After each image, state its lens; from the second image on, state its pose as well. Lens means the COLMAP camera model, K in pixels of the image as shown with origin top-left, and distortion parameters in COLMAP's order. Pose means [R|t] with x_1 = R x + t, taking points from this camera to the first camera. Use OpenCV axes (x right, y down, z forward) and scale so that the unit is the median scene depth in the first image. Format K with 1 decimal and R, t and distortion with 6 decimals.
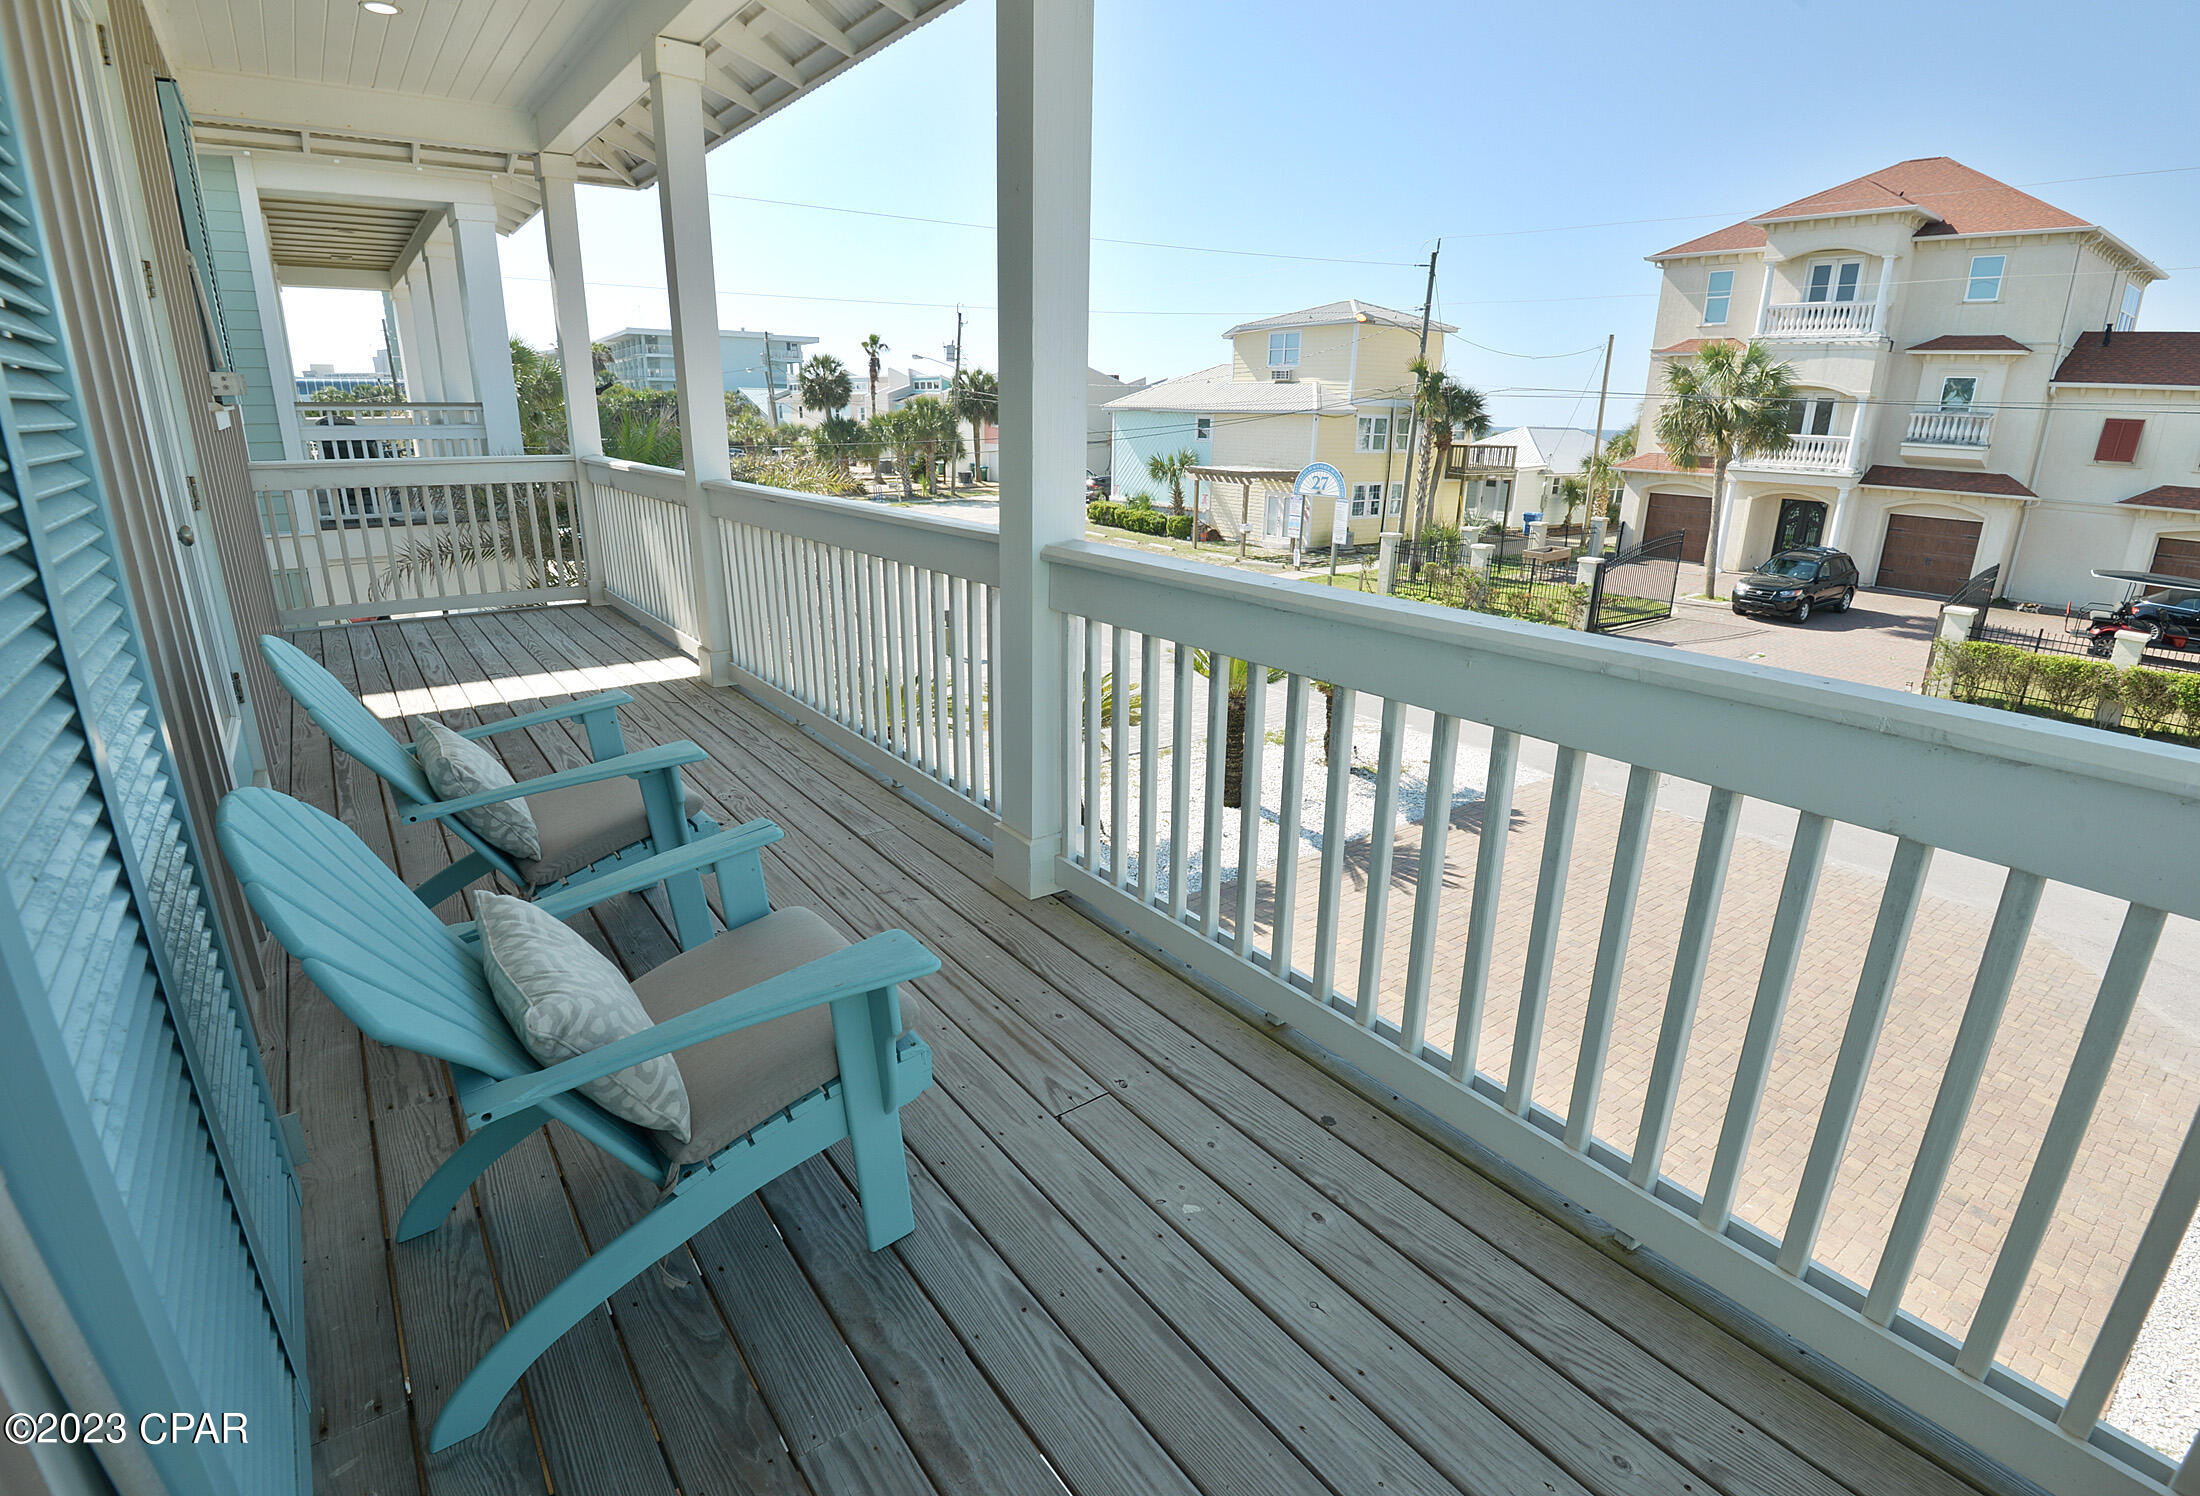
lens RADIAL K [[1035.8, 0, 1112.4], [0, 1035.8, 747.5], [0, 0, 1]] dist [-0.024737, -0.002574]
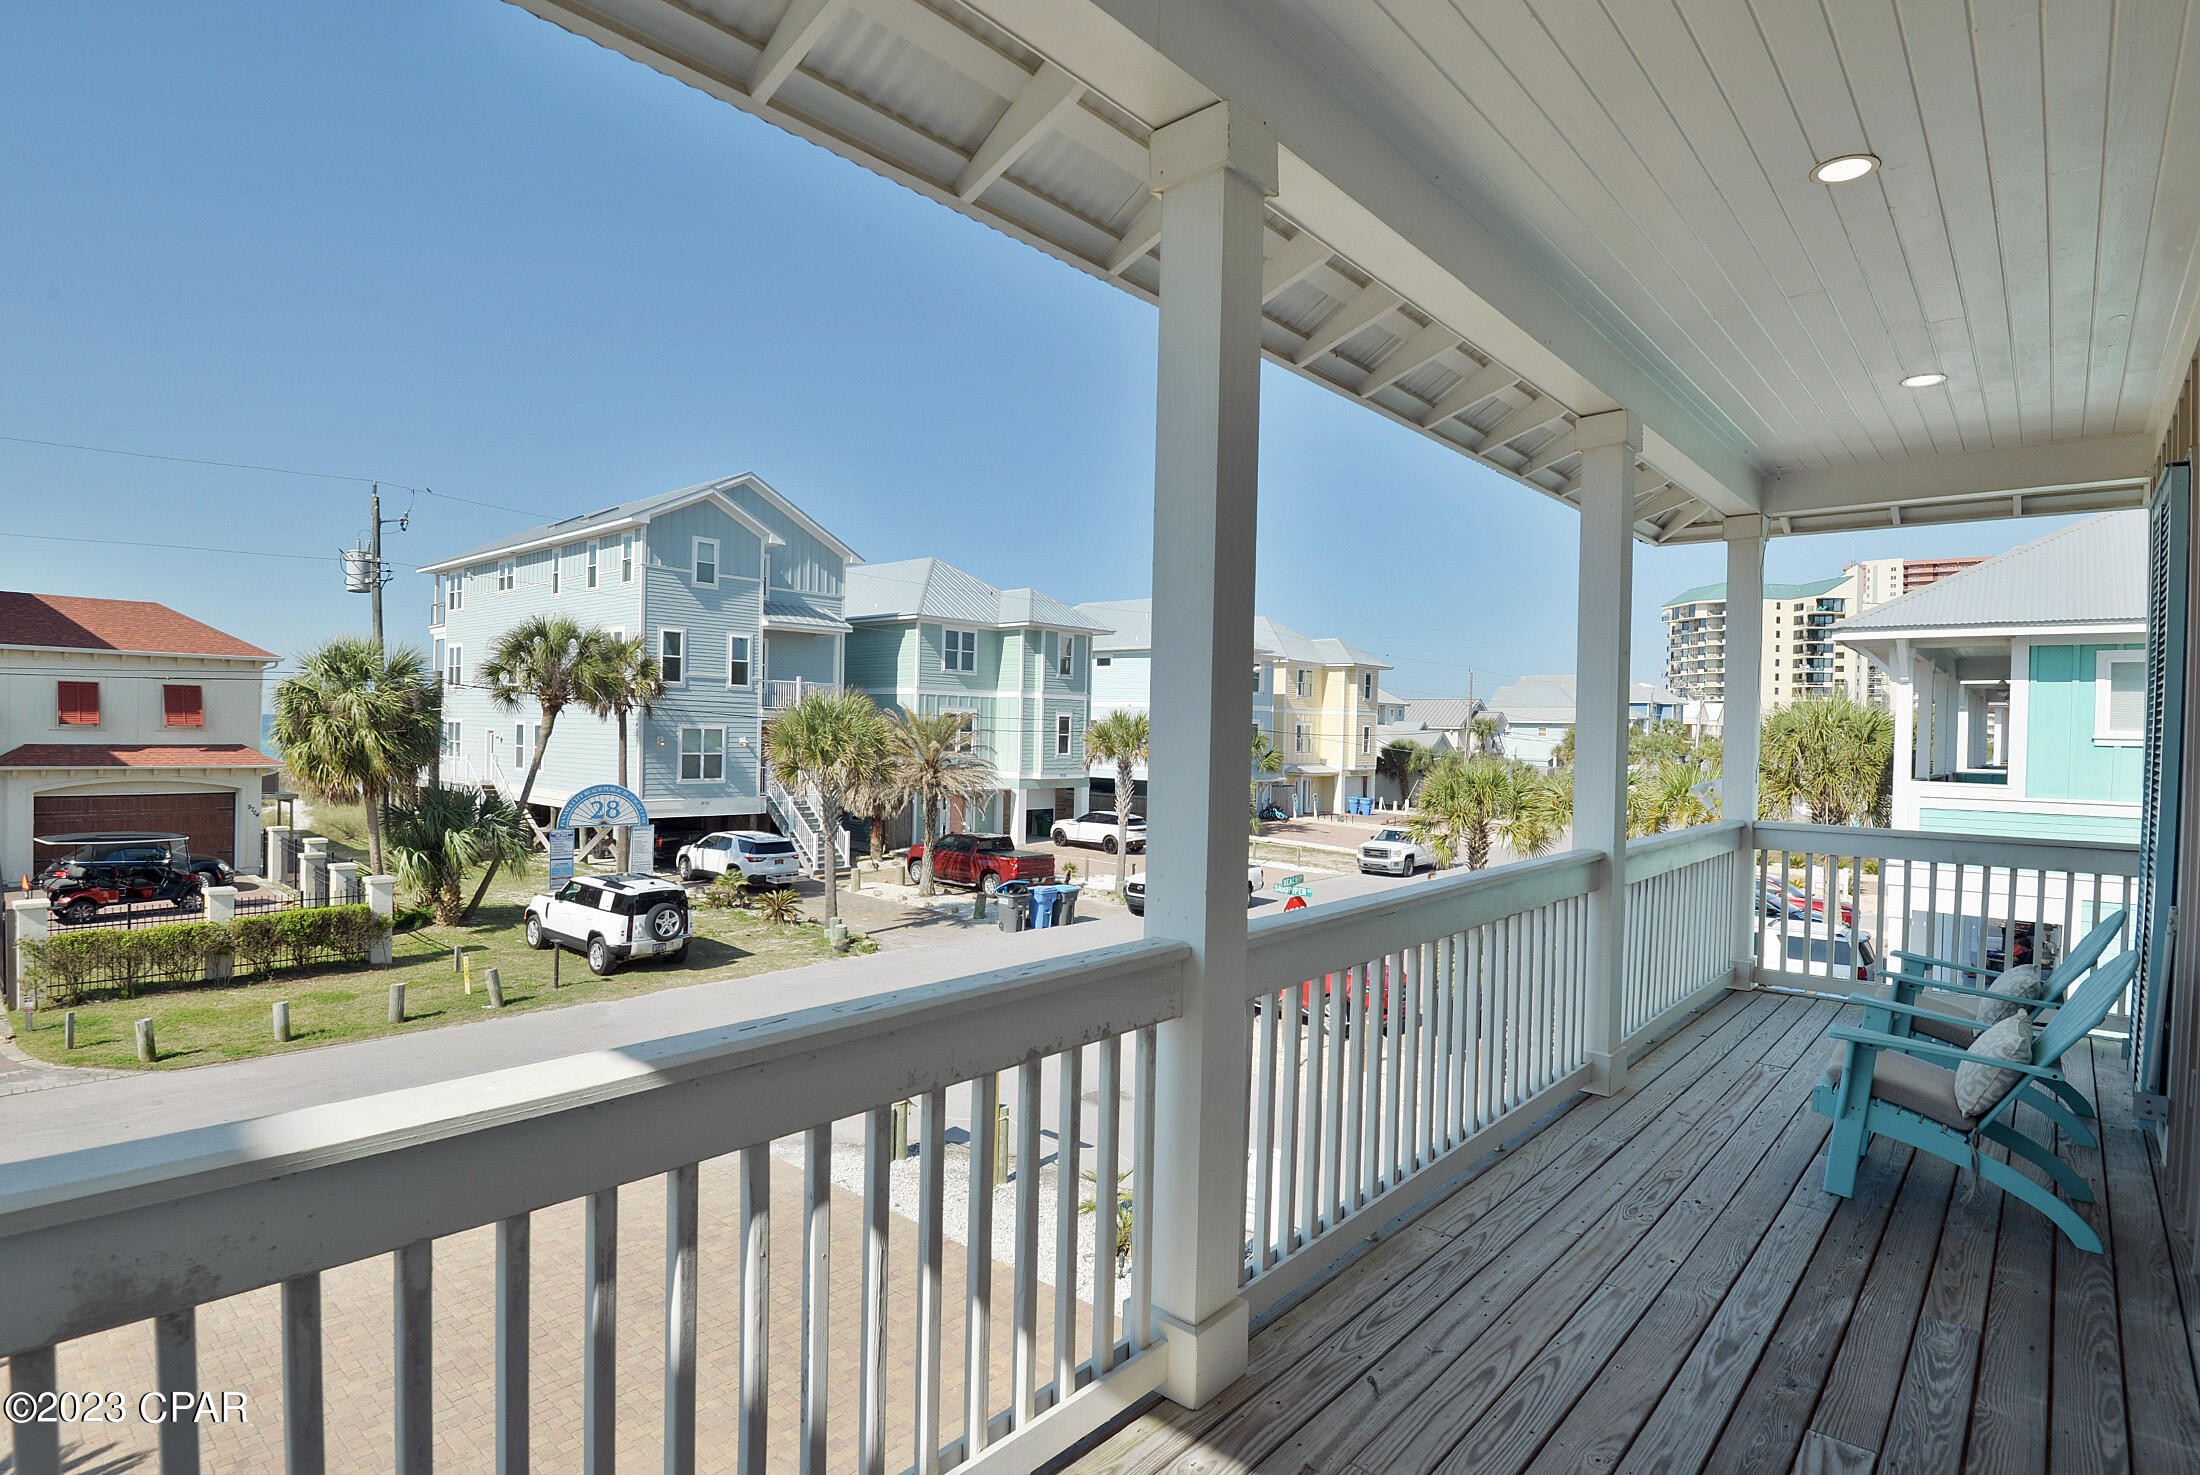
lens RADIAL K [[1103.1, 0, 1110.0], [0, 1103.1, 739.0], [0, 0, 1]] dist [-0.012692, -0.004585]
pose [[-0.196536, -0.037429, 0.979782, -0.951207], [0.273621, 0.957479, 0.091463, -0.440725], [-0.941544, 0.286064, -0.177938, 1.195183]]
